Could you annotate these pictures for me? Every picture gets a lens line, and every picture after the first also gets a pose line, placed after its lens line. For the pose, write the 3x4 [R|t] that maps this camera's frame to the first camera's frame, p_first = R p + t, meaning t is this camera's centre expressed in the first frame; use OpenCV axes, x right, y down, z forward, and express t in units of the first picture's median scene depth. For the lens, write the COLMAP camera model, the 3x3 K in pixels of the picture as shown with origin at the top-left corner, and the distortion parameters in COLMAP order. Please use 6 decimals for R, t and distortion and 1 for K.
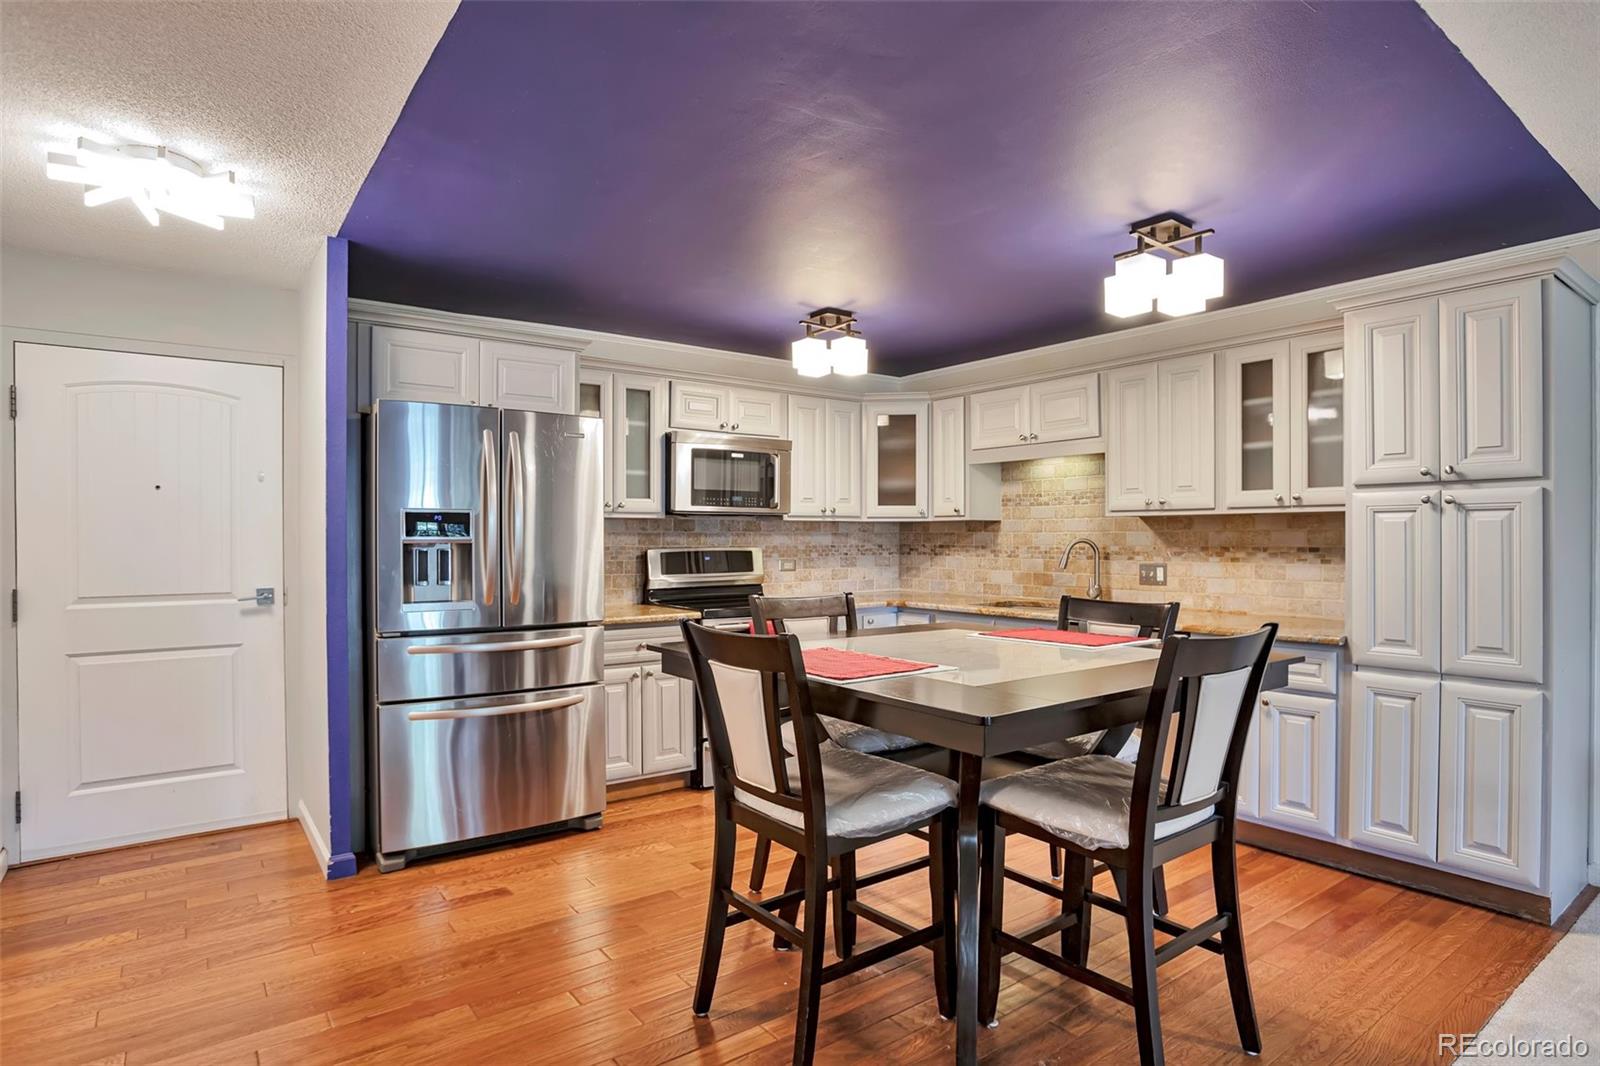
lens RADIAL K [[852.5, 0, 806.3], [0, 852.5, 540.8], [0, 0, 1]] dist [-0.072335, 0.032047]
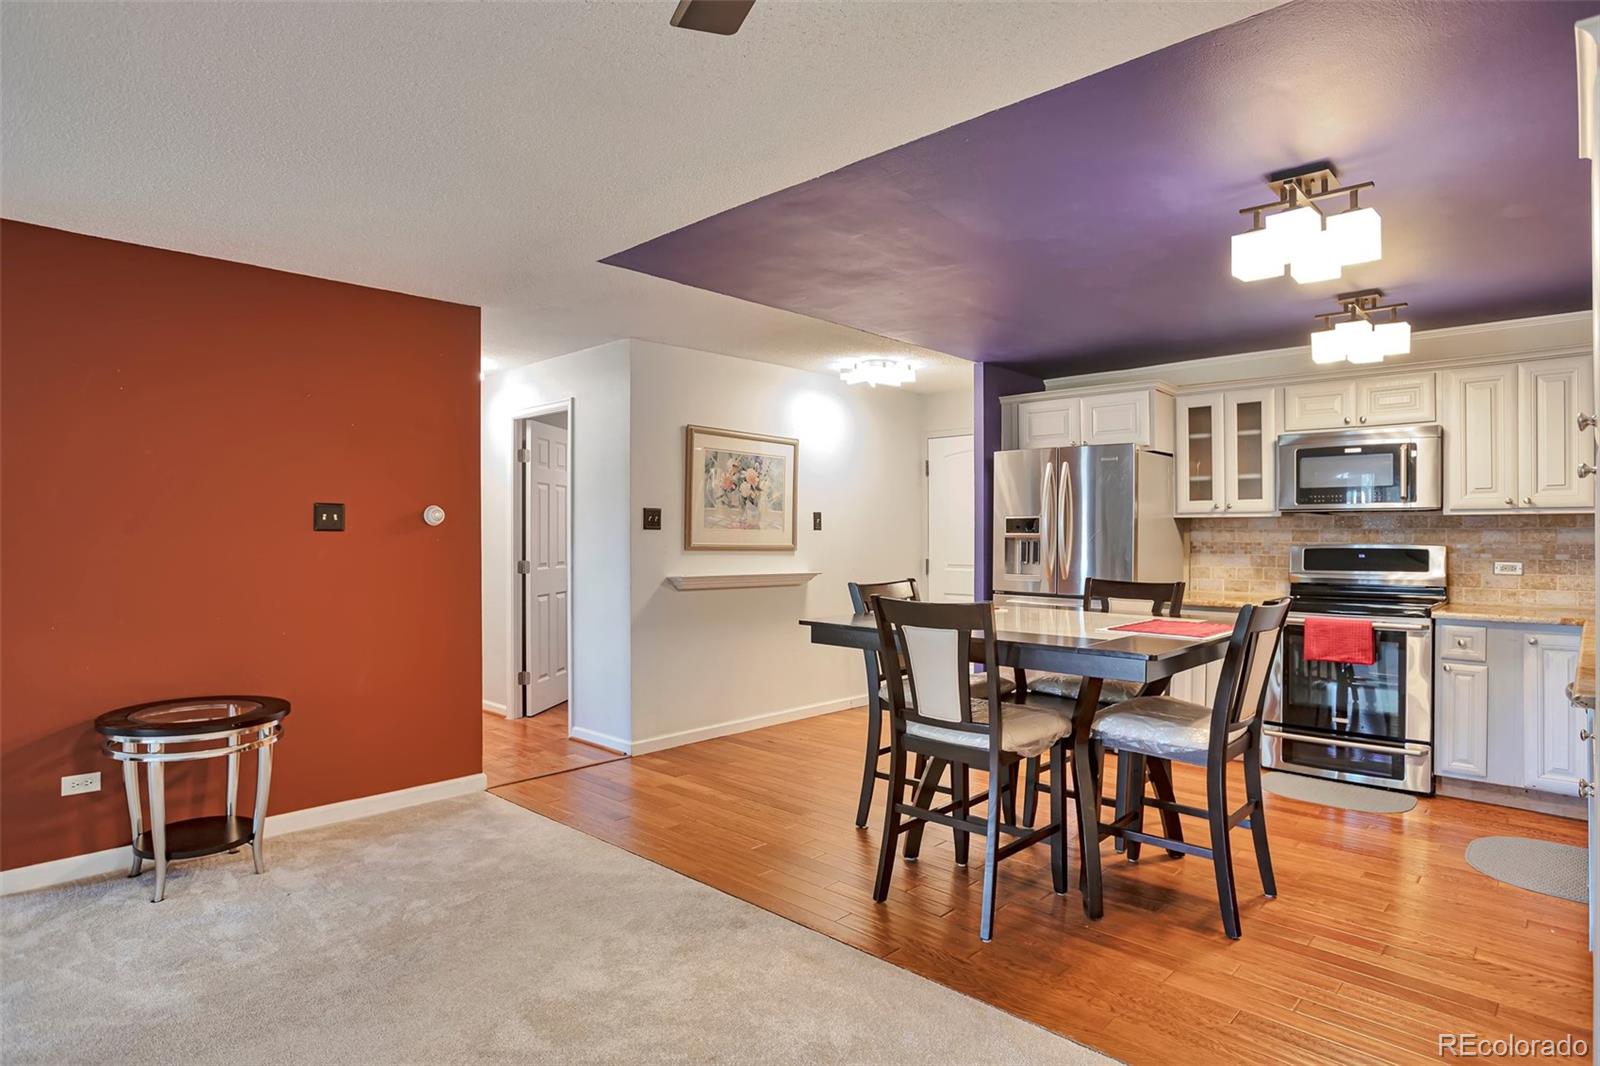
lens RADIAL K [[883.1, 0, 800.0], [0, 883.1, 533.0], [0, 0, 1]] dist [-0.068488, 0.040220]
pose [[0.171515, -0.000256, -0.985181, 0.898705], [-0.005358, 0.999985, -0.001193, -0.001054], [0.985167, 0.005483, 0.171511, 0.238140]]
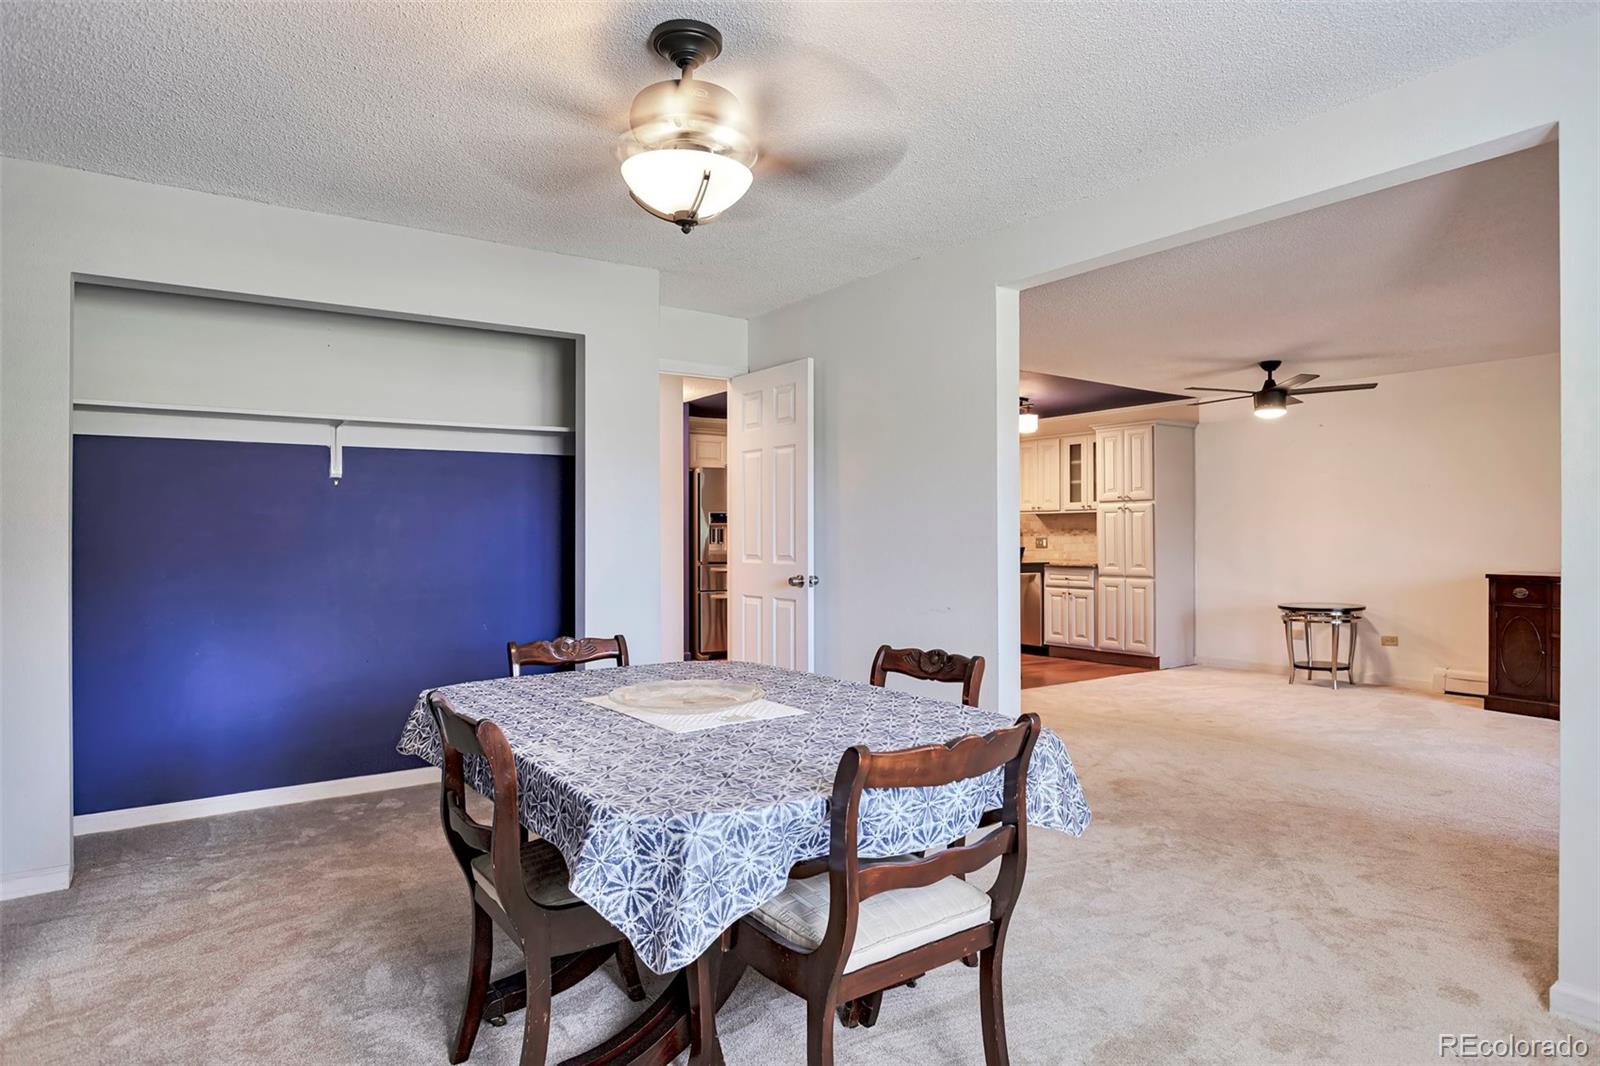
lens RADIAL K [[883.1, 0, 800.0], [0, 883.1, 533.0], [0, 0, 1]] dist [-0.068488, 0.040220]
pose [[0.998991, -0.001055, -0.044891, -0.078899], [0.000799, 0.999983, -0.005709, 0.030445], [0.044896, 0.005667, 0.998976, -1.228212]]
